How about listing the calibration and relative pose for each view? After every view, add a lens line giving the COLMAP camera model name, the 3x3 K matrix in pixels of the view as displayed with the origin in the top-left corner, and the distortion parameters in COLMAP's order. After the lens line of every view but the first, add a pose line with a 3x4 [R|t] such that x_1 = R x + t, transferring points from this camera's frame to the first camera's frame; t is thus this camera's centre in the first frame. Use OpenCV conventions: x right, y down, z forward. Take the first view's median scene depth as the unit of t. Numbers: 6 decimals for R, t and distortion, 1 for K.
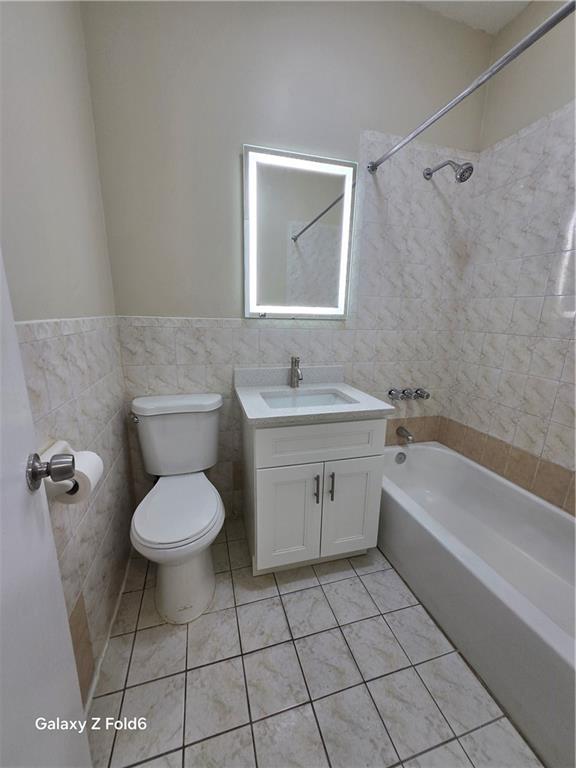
lens RADIAL K [[300.5, 0, 284.1], [0, 300.5, 386.6], [0, 0, 1]] dist [0.007293, -0.004586]
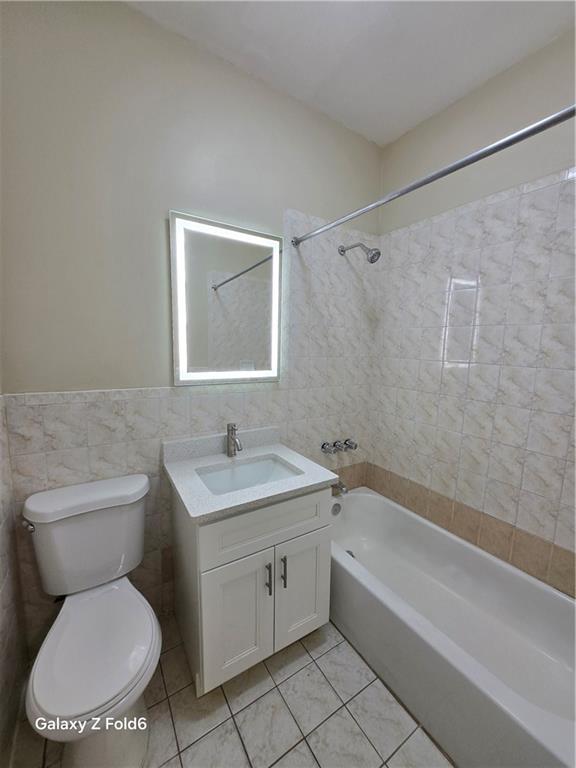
lens RADIAL K [[300.5, 0, 284.1], [0, 300.5, 386.6], [0, 0, 1]] dist [0.007293, -0.004586]
pose [[0.959707, -0.037123, 0.278541, -0.064710], [0.064248, 0.993967, -0.088894, -0.125360], [-0.273561, 0.103208, 0.956302, 0.043060]]
